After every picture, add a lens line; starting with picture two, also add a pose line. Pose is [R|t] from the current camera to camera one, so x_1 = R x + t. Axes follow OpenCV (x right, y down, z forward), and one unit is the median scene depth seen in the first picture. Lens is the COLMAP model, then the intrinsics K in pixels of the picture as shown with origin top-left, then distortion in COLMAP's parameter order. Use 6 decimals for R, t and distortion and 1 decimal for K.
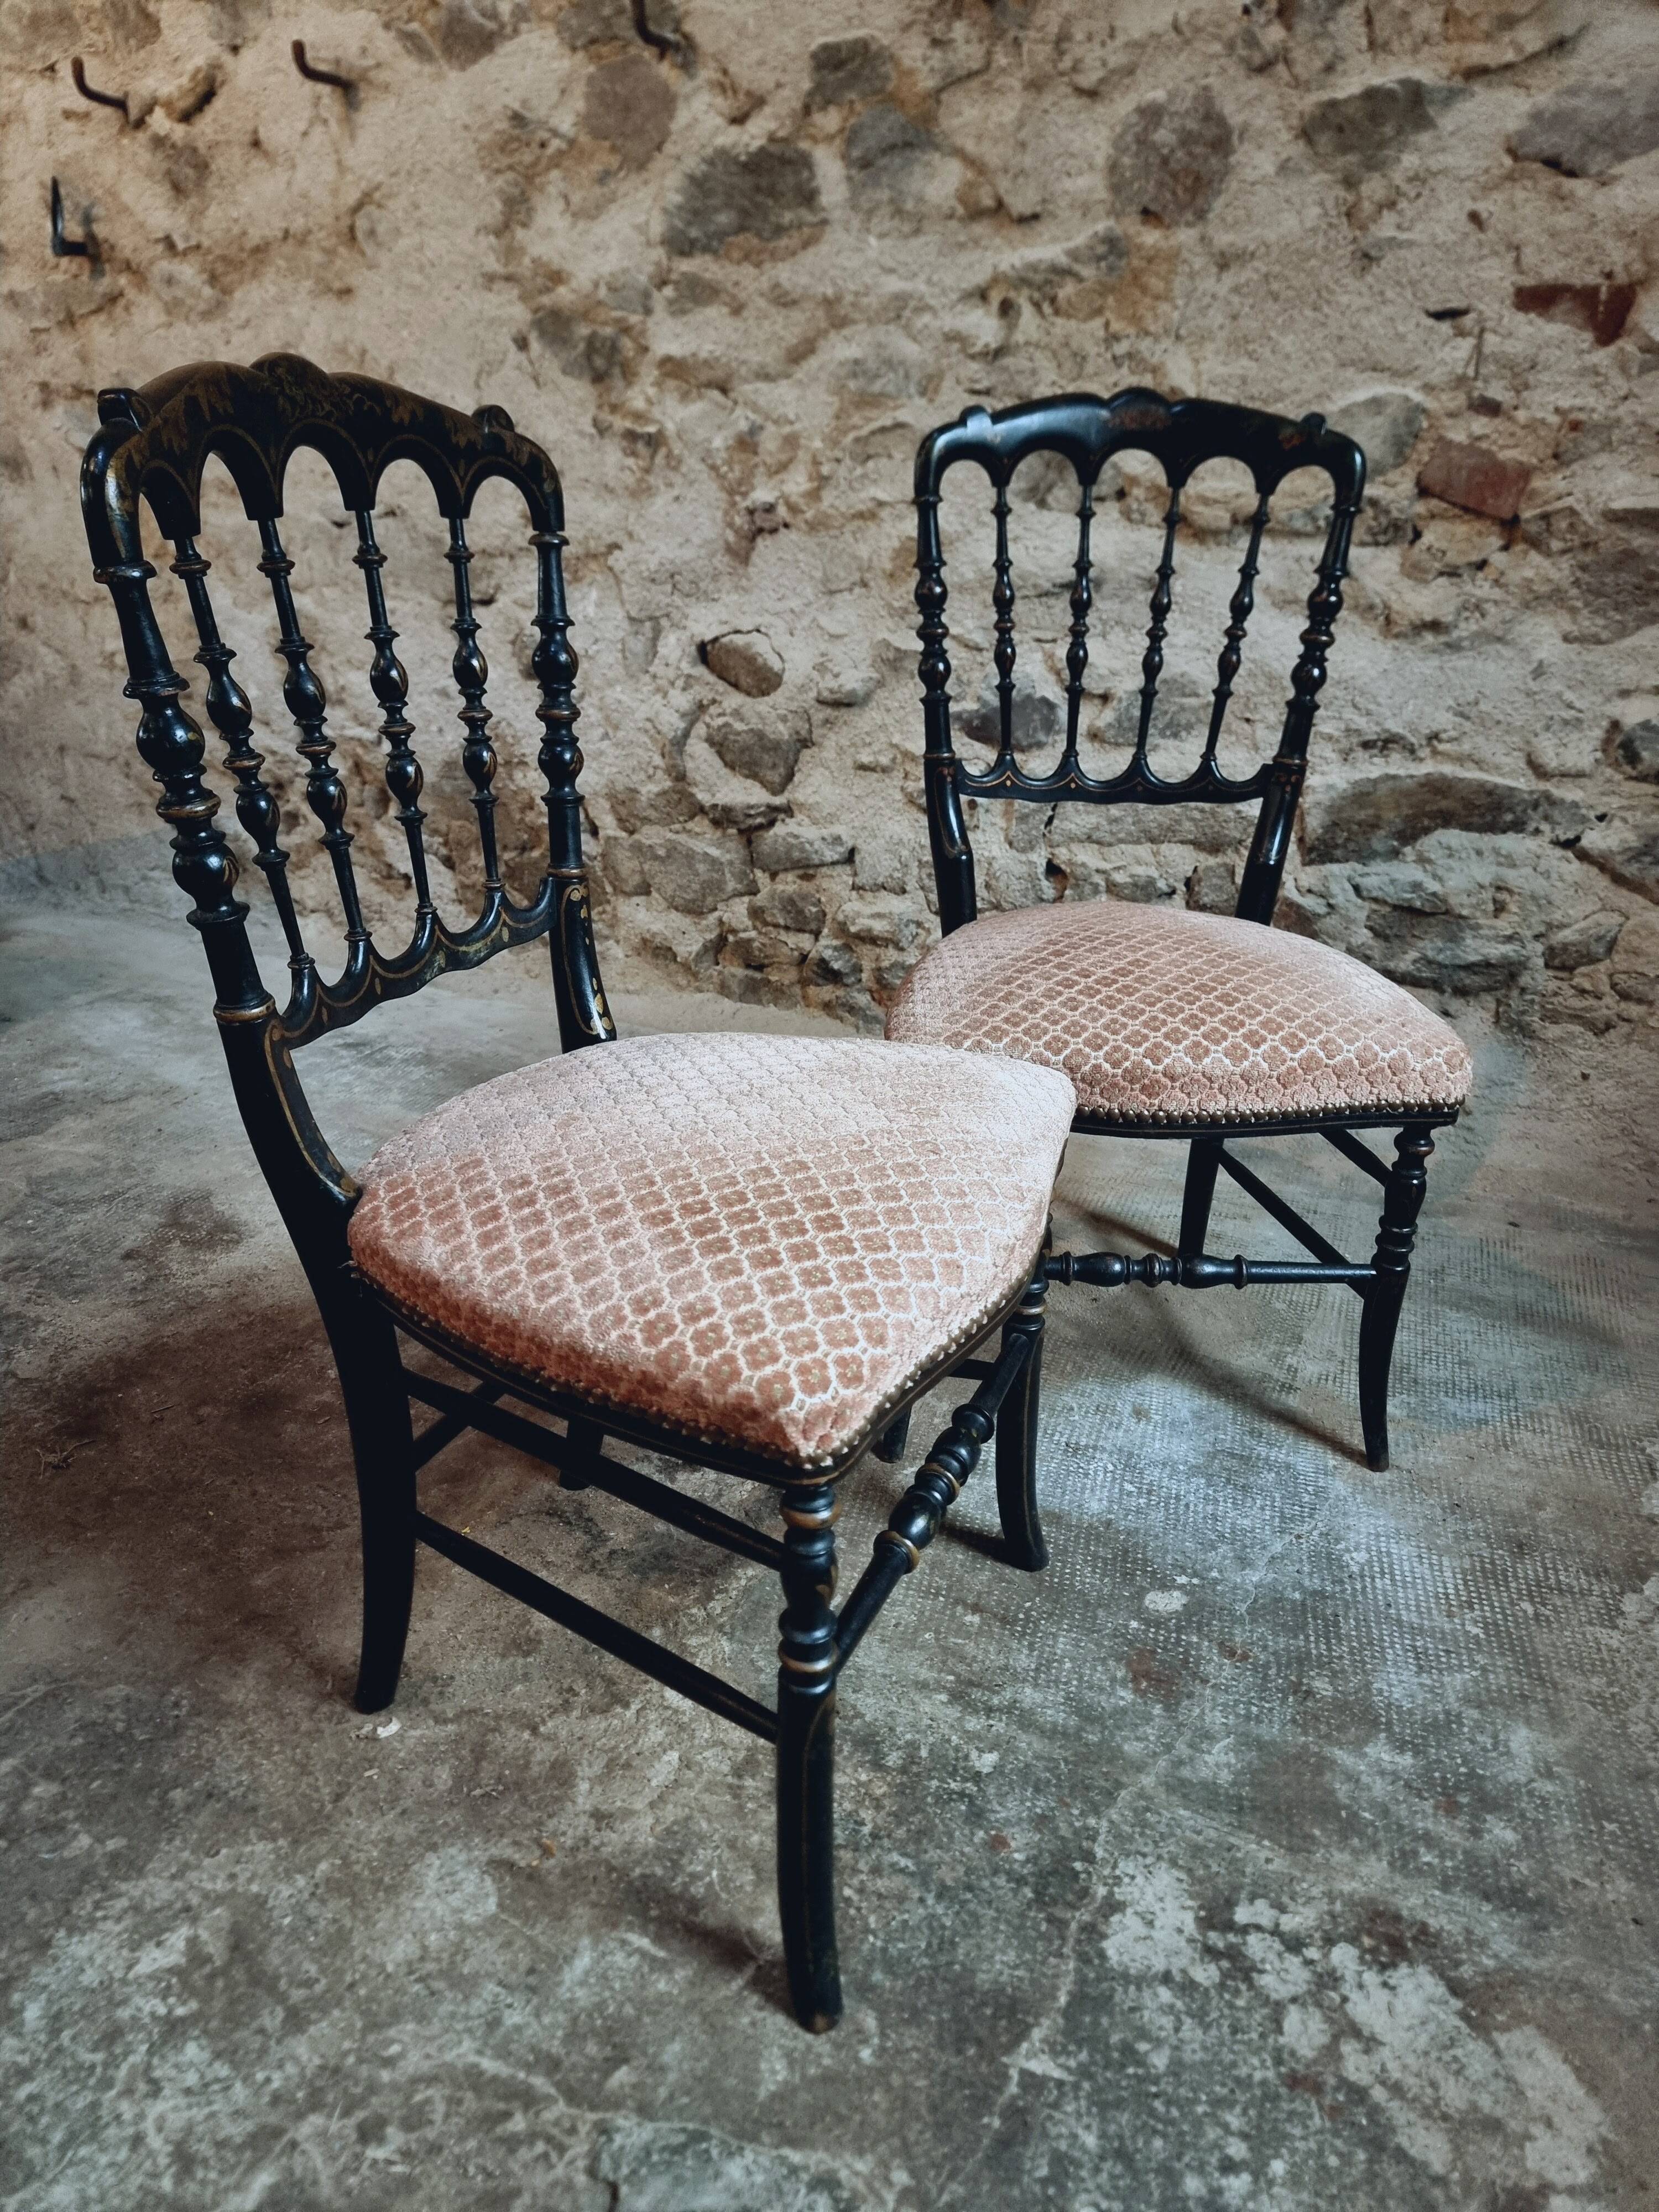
lens RADIAL K [[1545.6, 0, 832.8], [0, 1545.6, 1129.5], [0, 0, 1]] dist [0.064115, -0.064829]
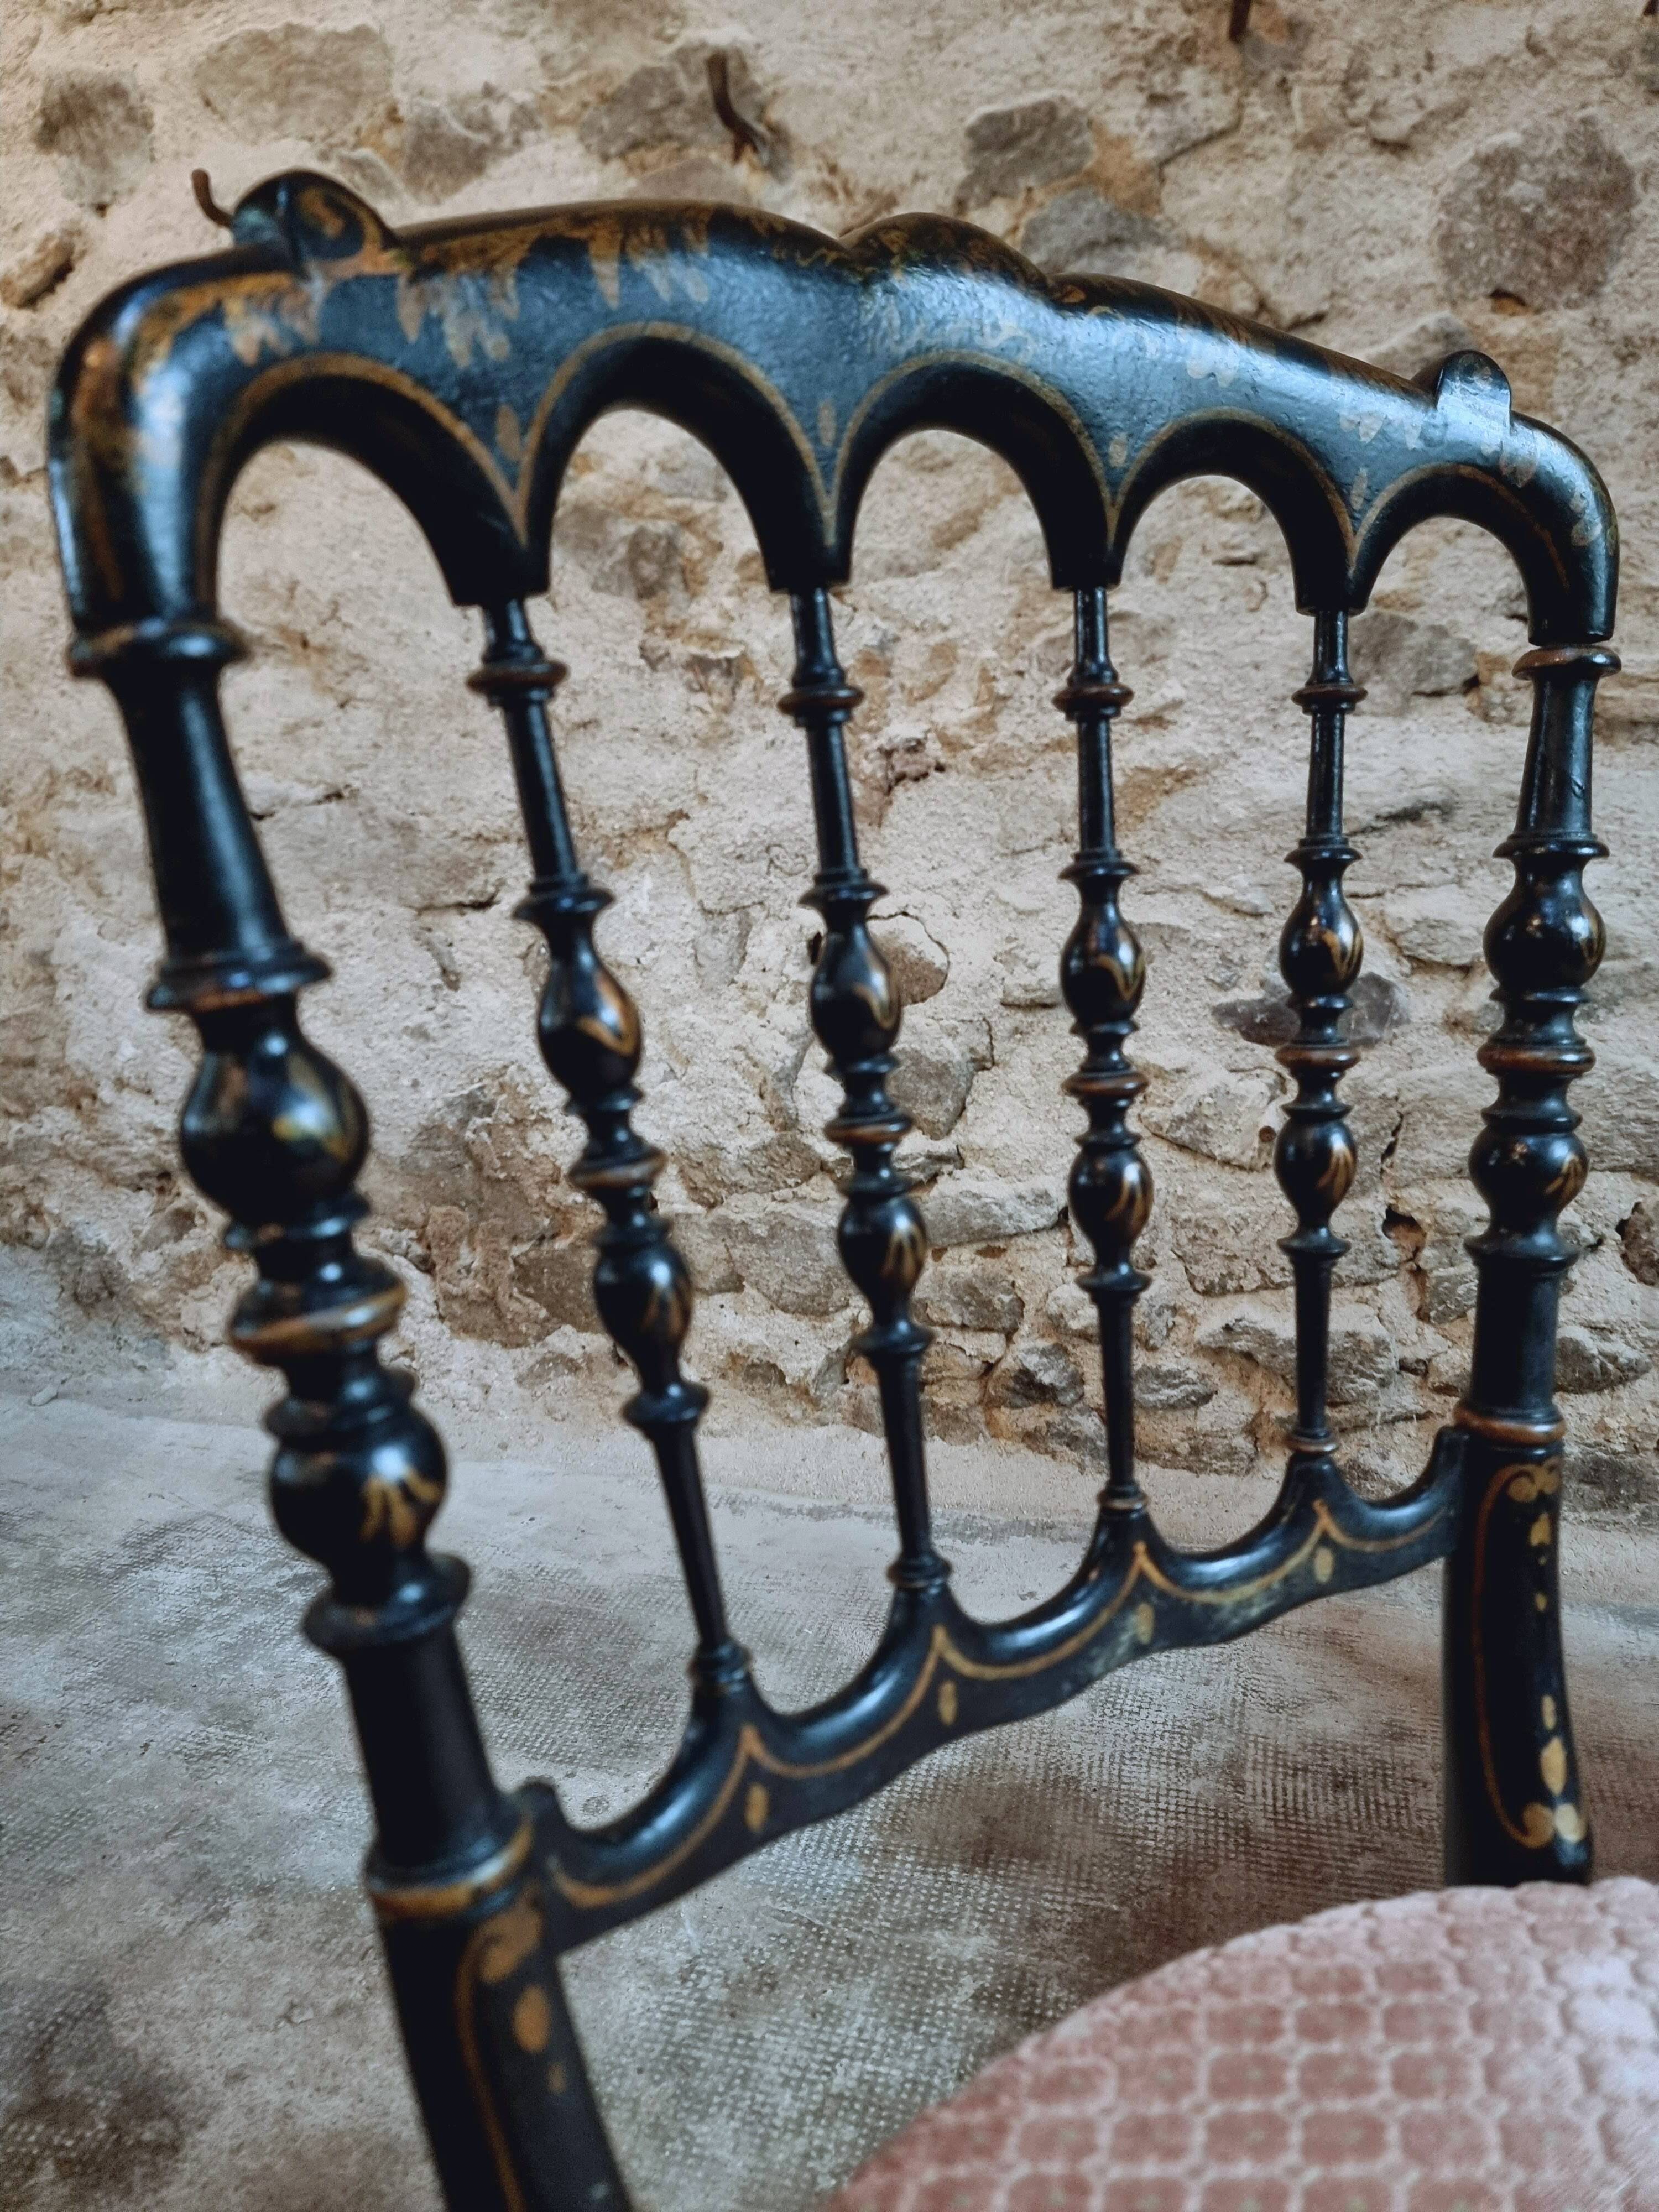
lens RADIAL K [[1545.6, 0, 821.4], [0, 1545.6, 1101.4], [0, 0, 1]] dist [0.064115, -0.064829]
pose [[0.991118, -0.082268, 0.104484, -0.189956], [0.100627, 0.977615, -0.184779, -0.133351], [-0.086944, 0.193651, 0.977210, 0.400974]]
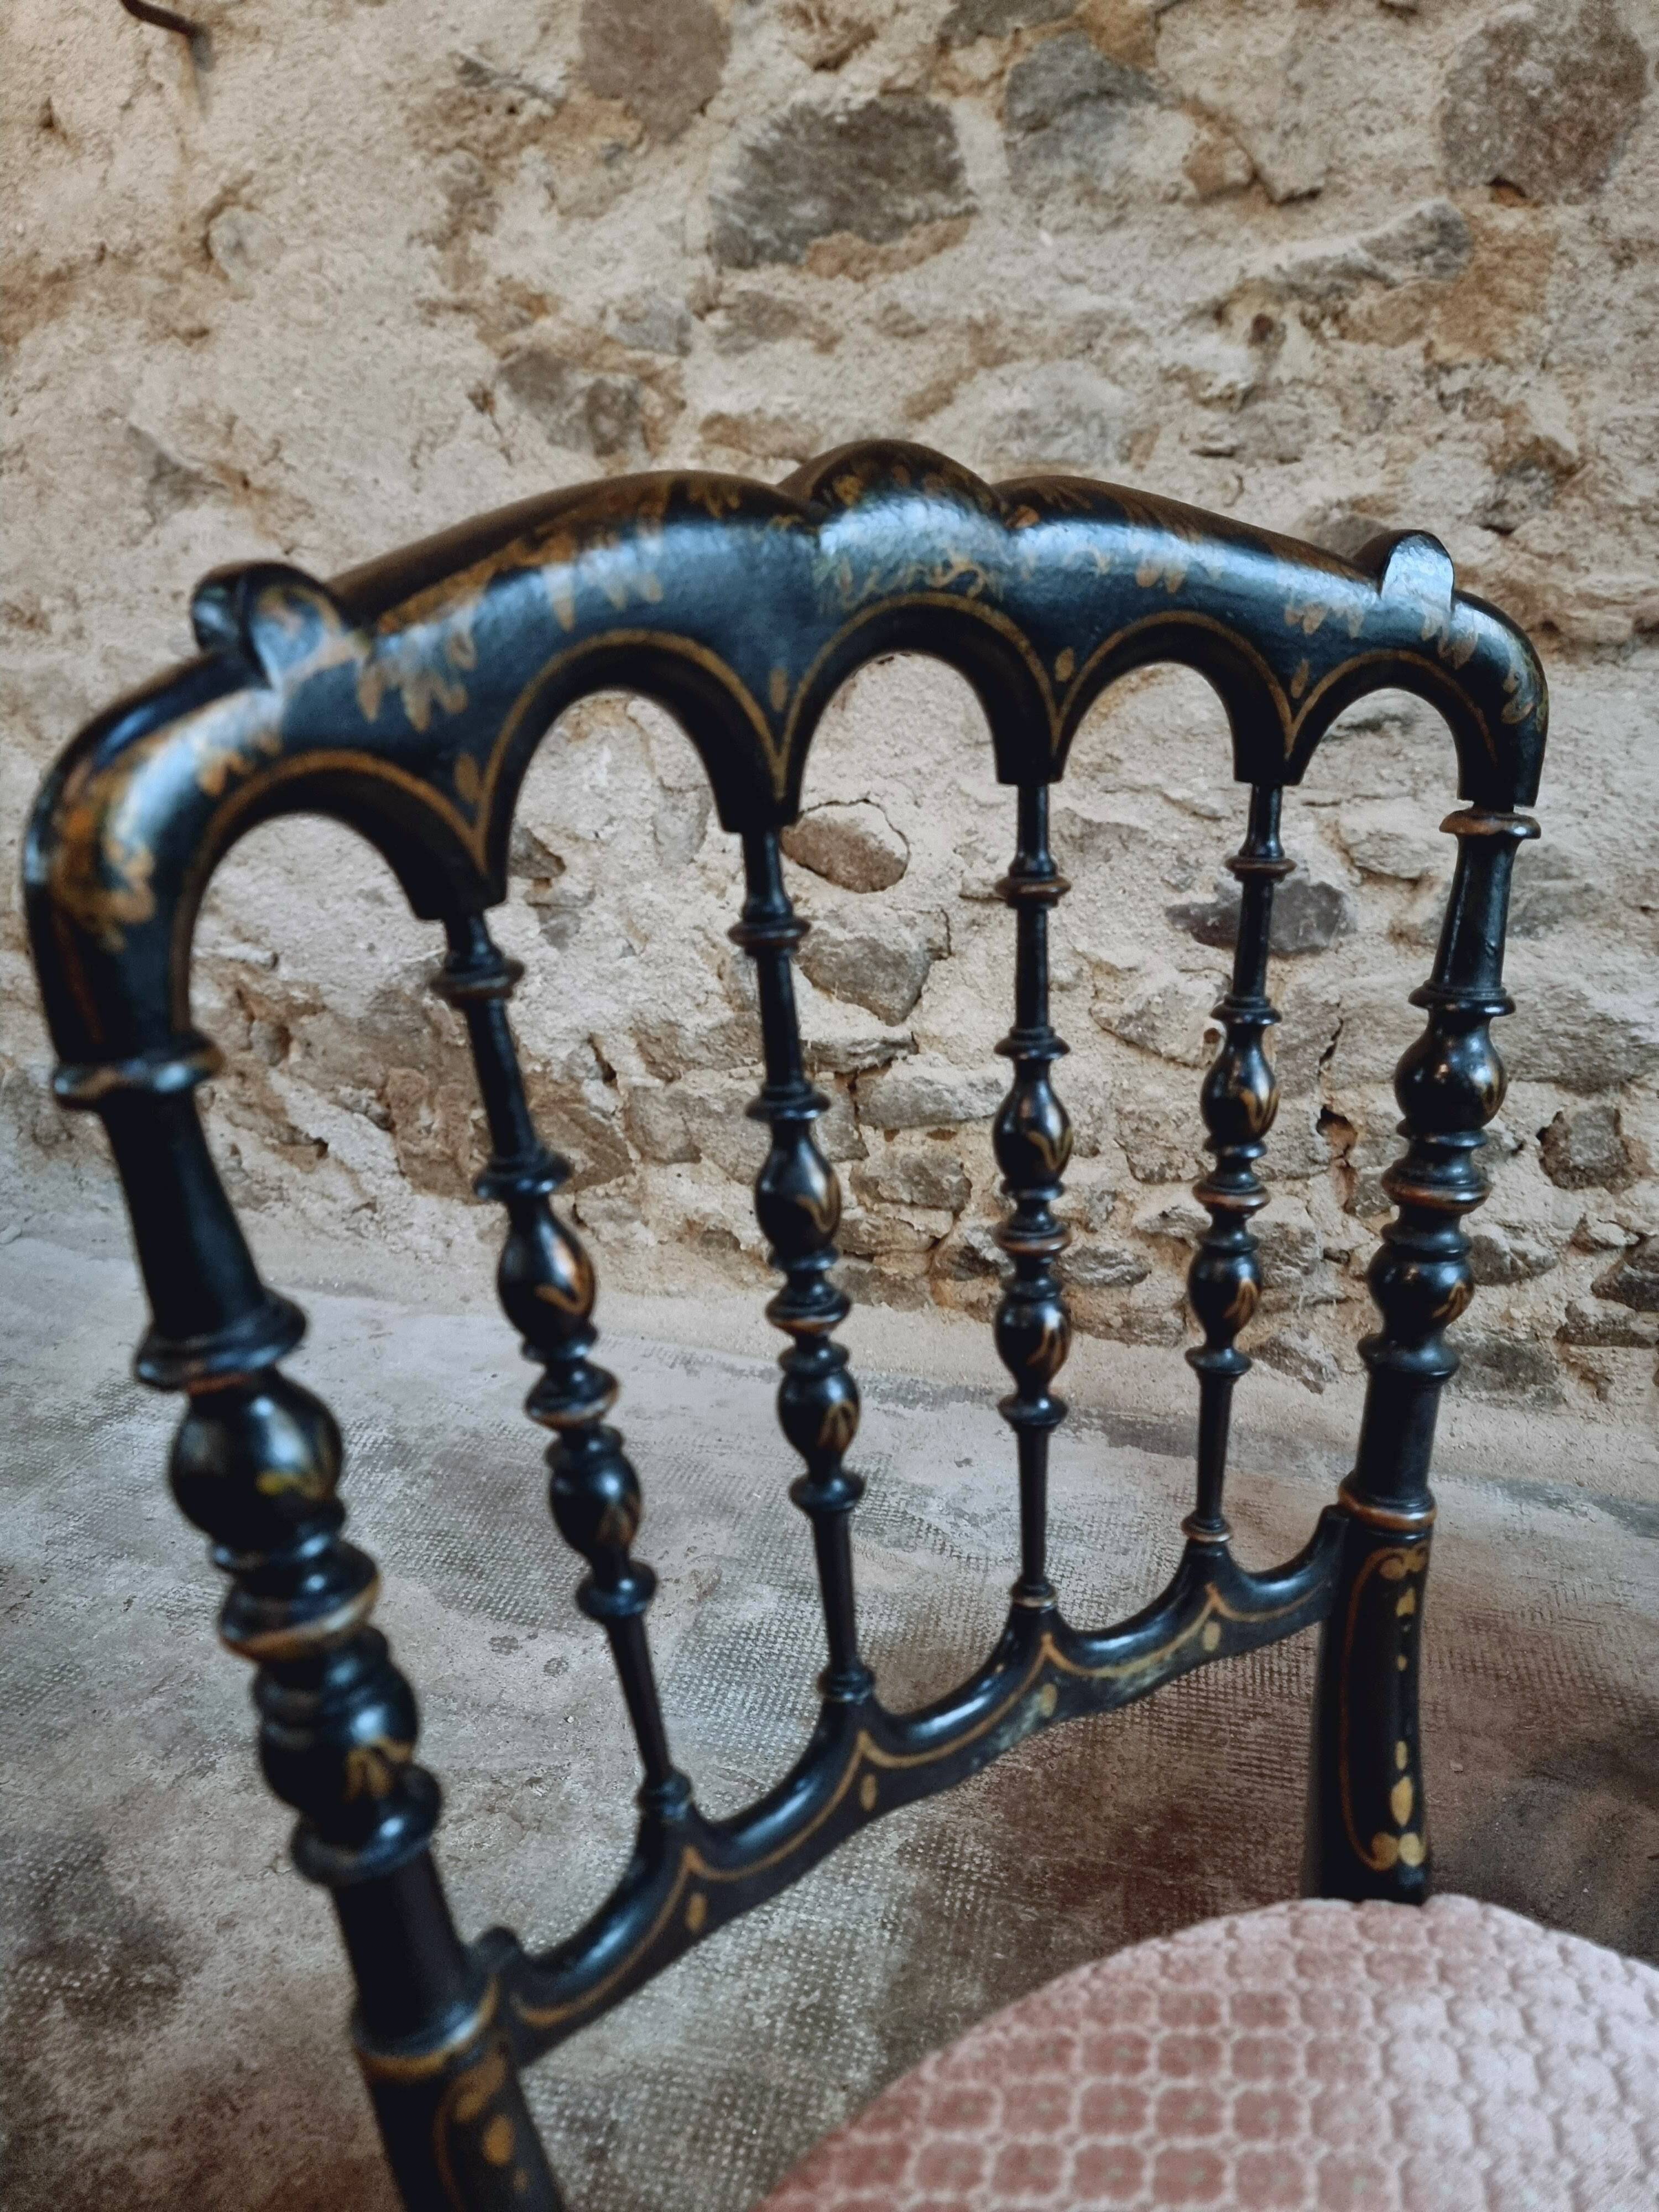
lens RADIAL K [[1545.6, 0, 834.3], [0, 1545.6, 1098.5], [0, 0, 1]] dist [0.064115, -0.064829]
pose [[0.988854, -0.078532, 0.126490, -0.184591], [0.084385, 0.995565, -0.041587, -0.187573], [-0.122664, 0.051798, 0.991096, 0.380333]]
